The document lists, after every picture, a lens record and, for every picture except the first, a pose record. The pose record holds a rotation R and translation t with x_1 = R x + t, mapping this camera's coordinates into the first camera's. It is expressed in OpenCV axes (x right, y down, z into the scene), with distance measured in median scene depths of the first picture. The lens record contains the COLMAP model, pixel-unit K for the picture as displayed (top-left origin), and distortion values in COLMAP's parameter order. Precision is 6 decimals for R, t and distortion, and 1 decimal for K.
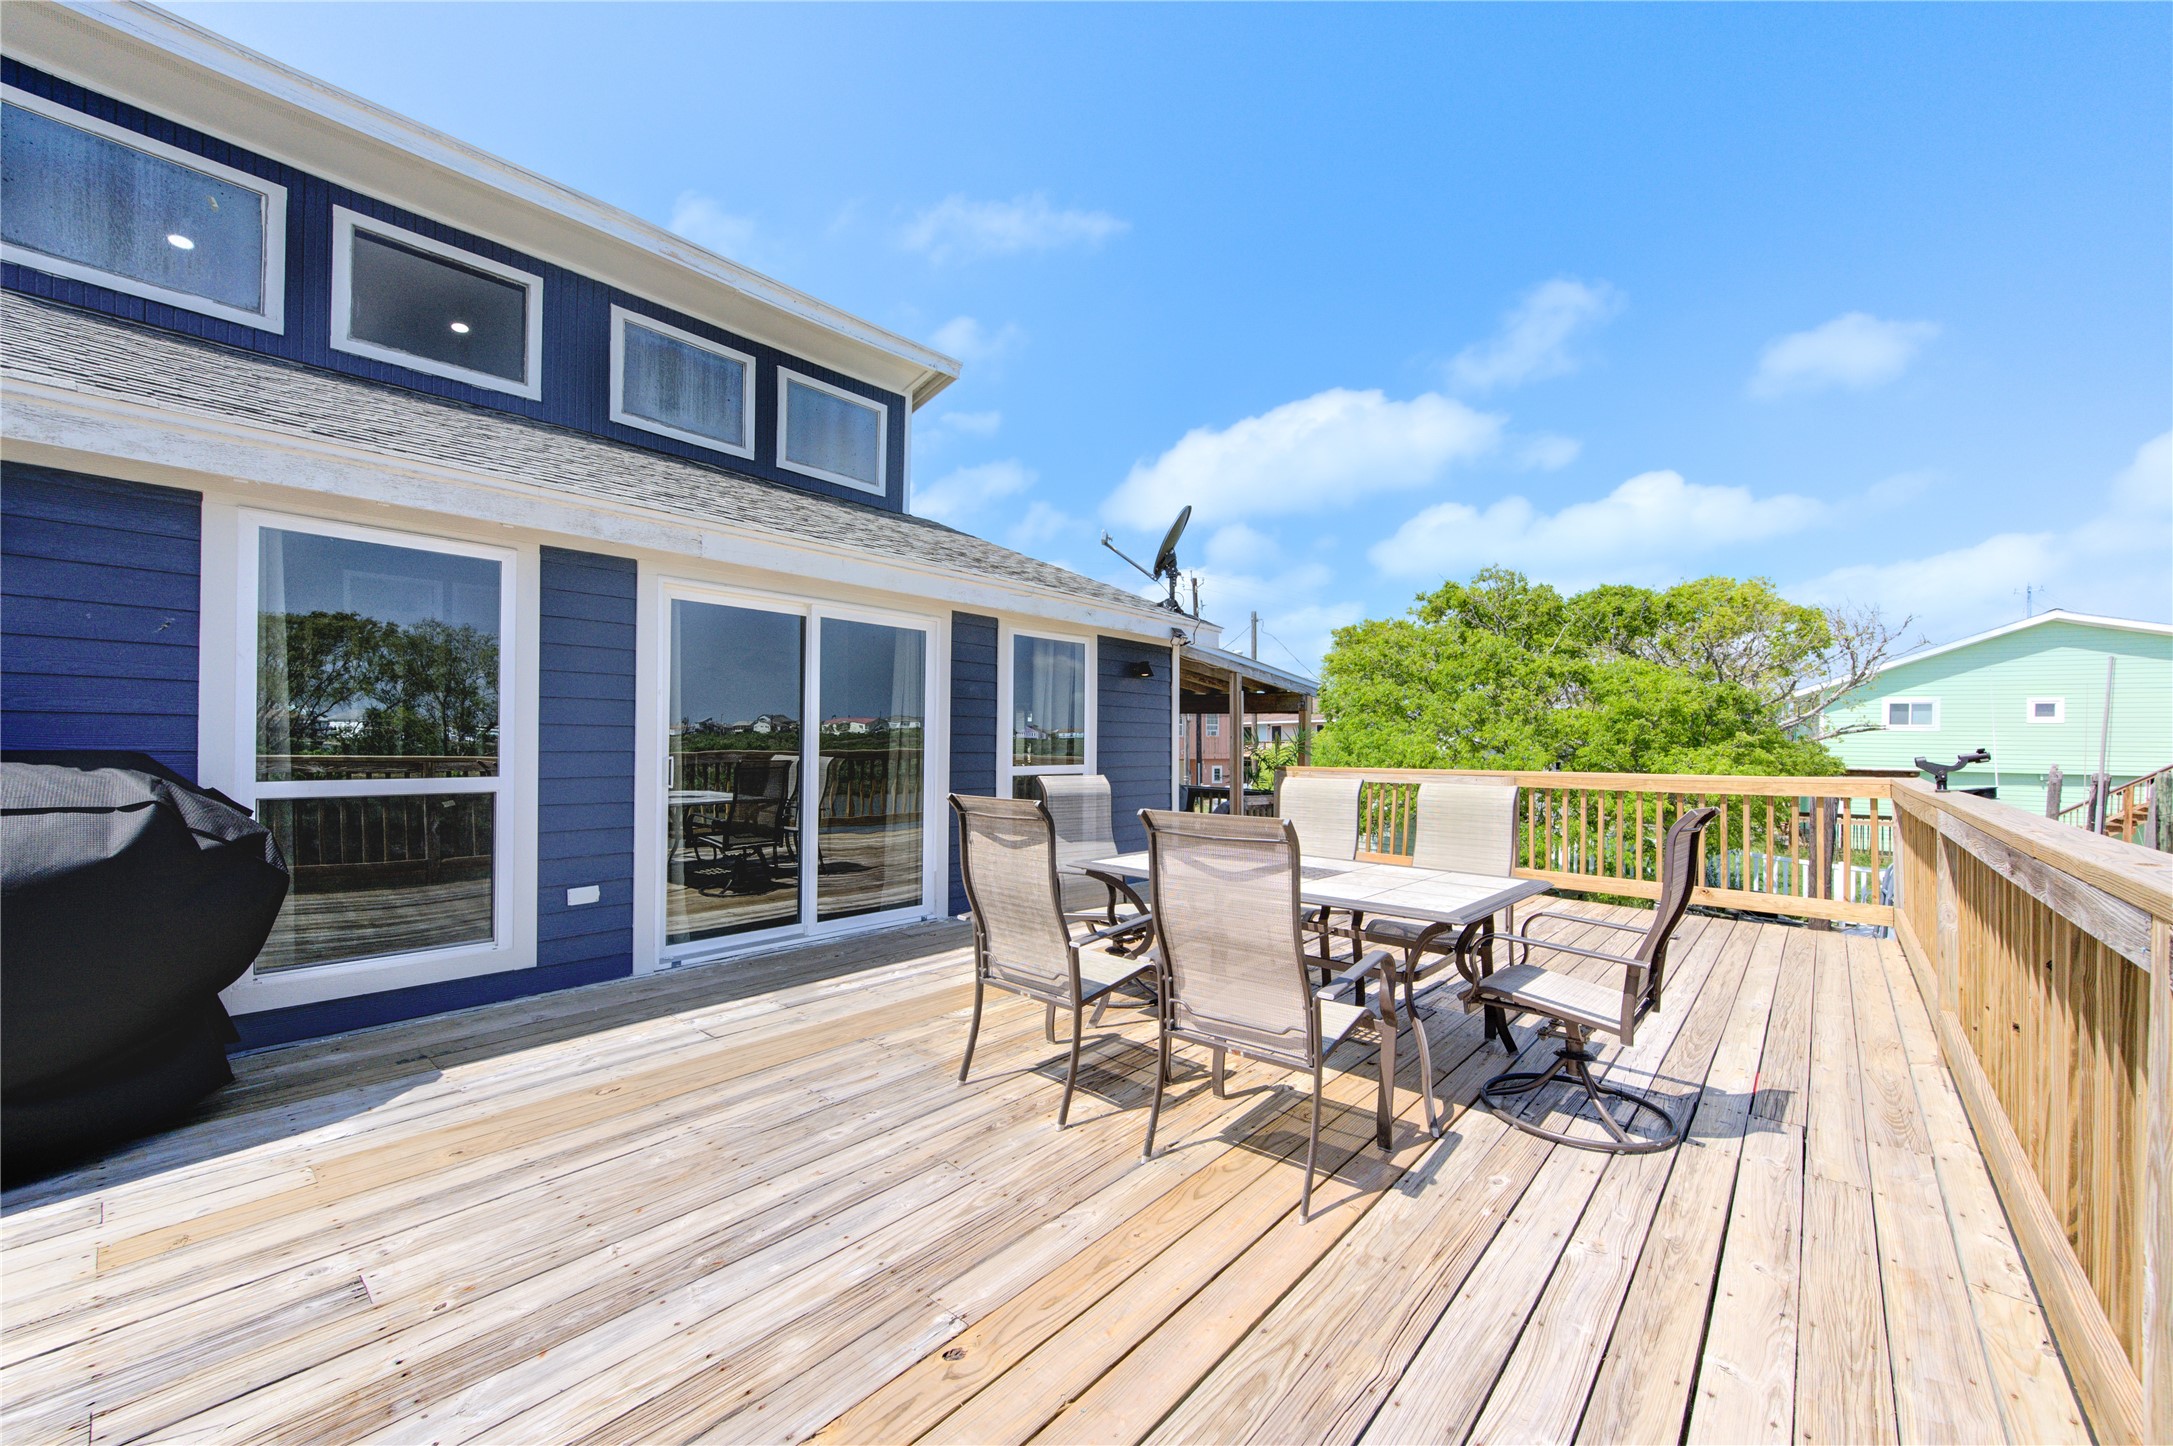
lens RADIAL K [[848.4, 0, 1086.2], [0, 848.4, 740.5], [0, 0, 1]] dist [0.004983, -0.001276]
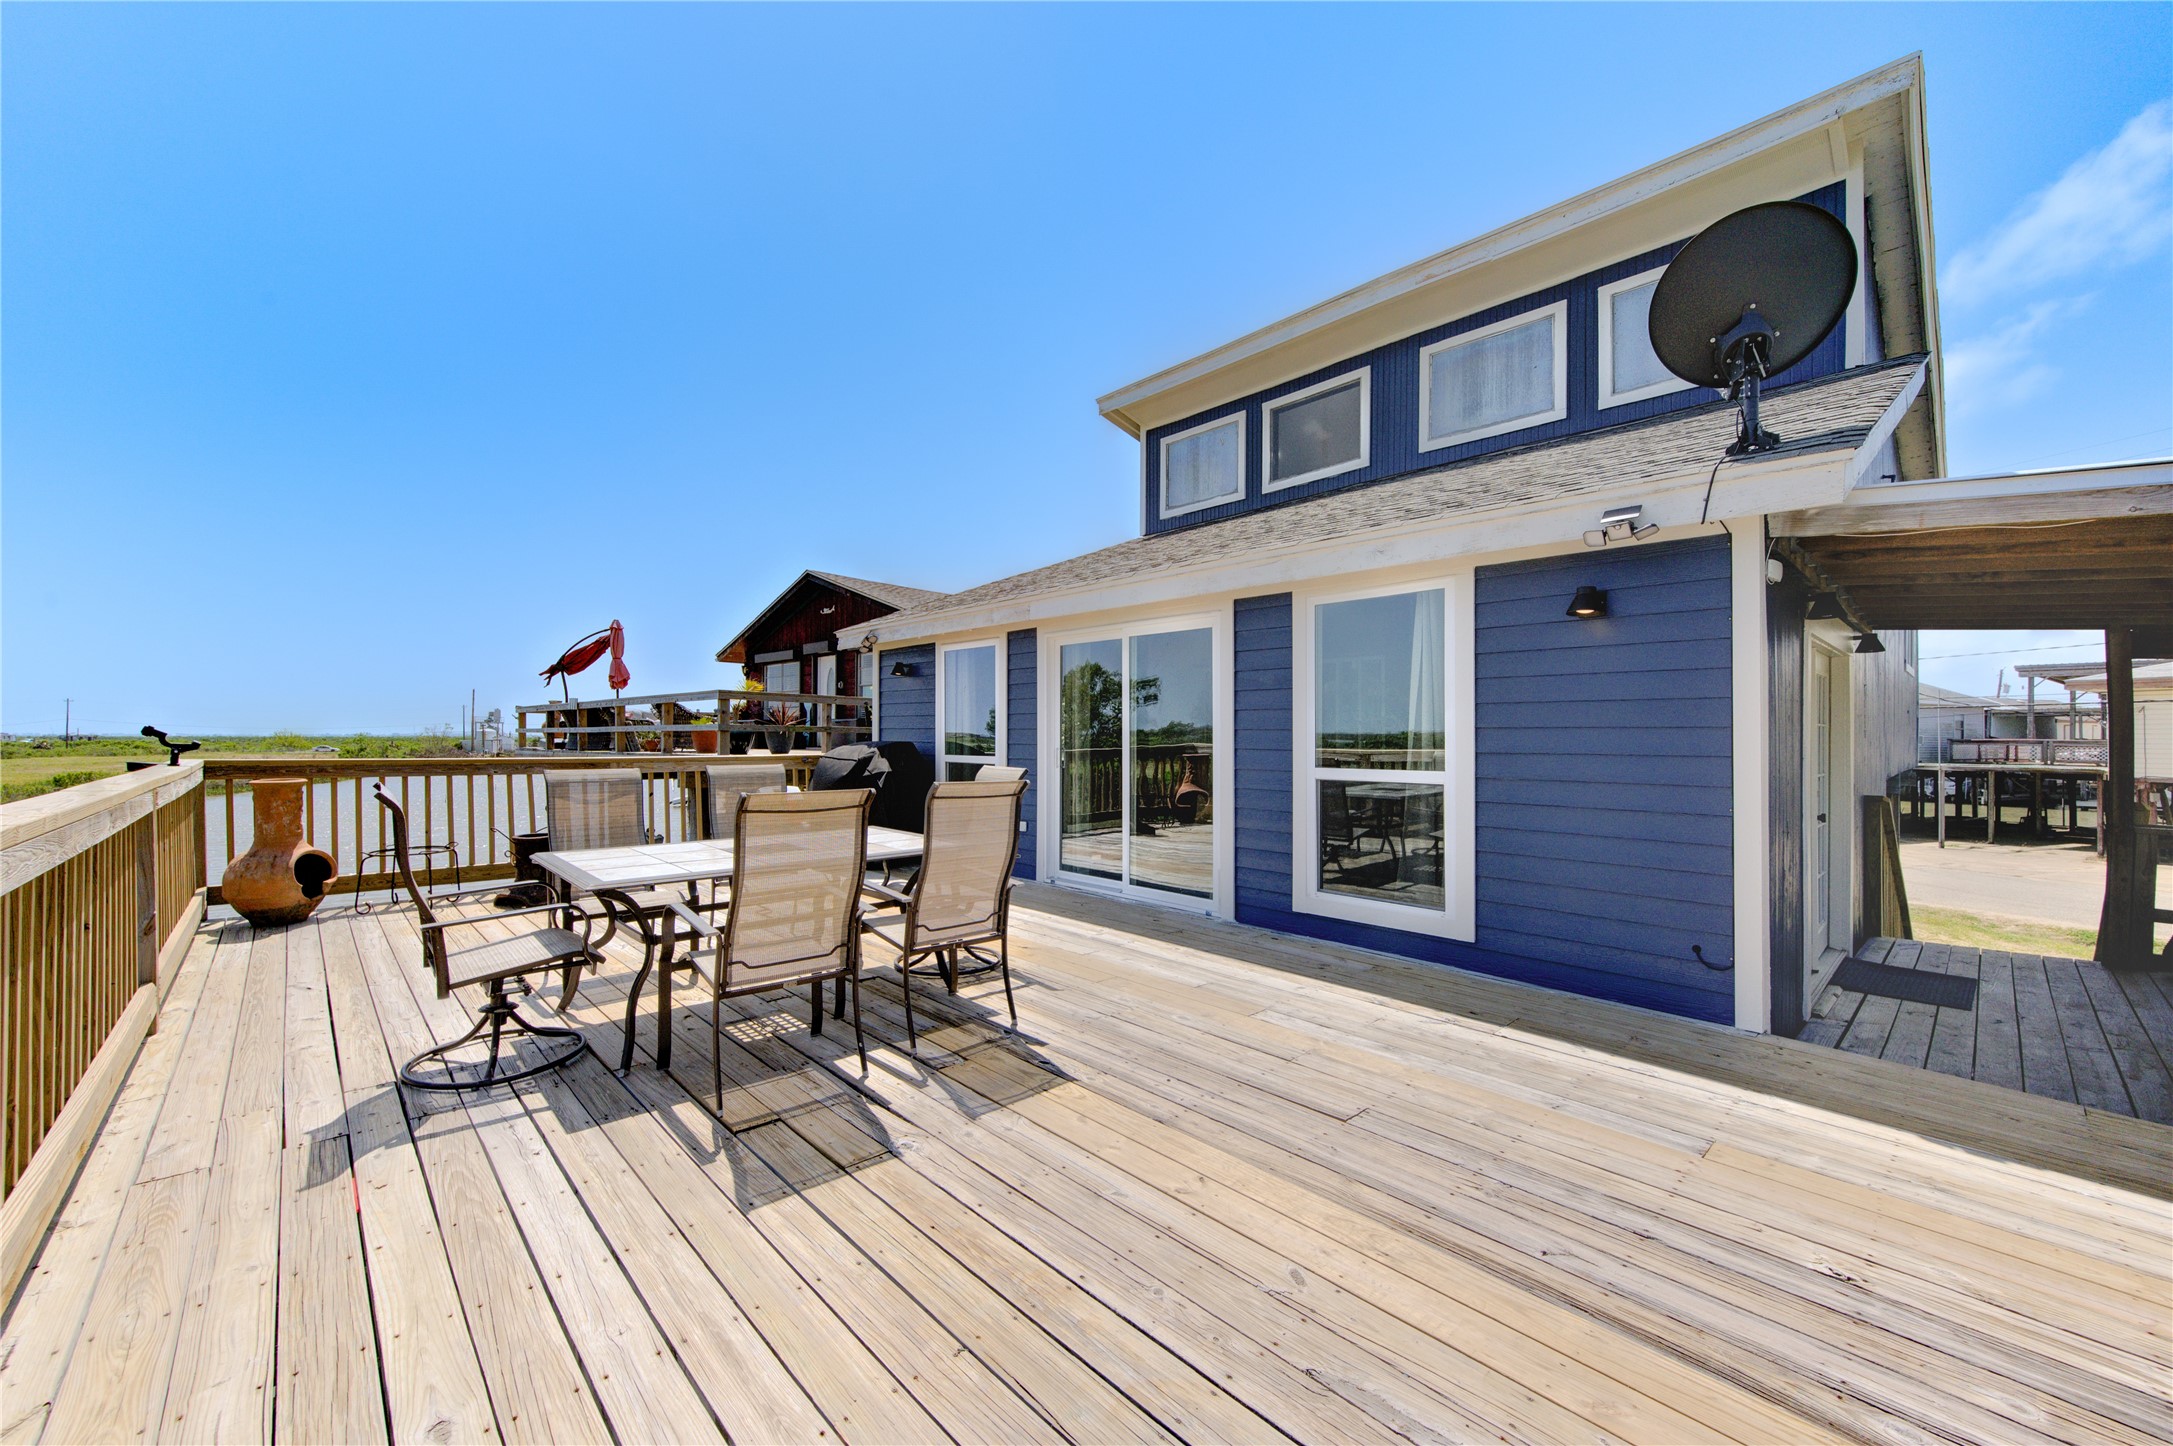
lens RADIAL K [[848.4, 0, 1086.8], [0, 848.4, 725.6], [0, 0, 1]] dist [0.004983, -0.001276]
pose [[-0.100925, -0.022056, -0.994650, 0.761765], [-0.003813, 0.999755, -0.021782, 0.009216], [0.994887, 0.001594, -0.100984, 0.885331]]
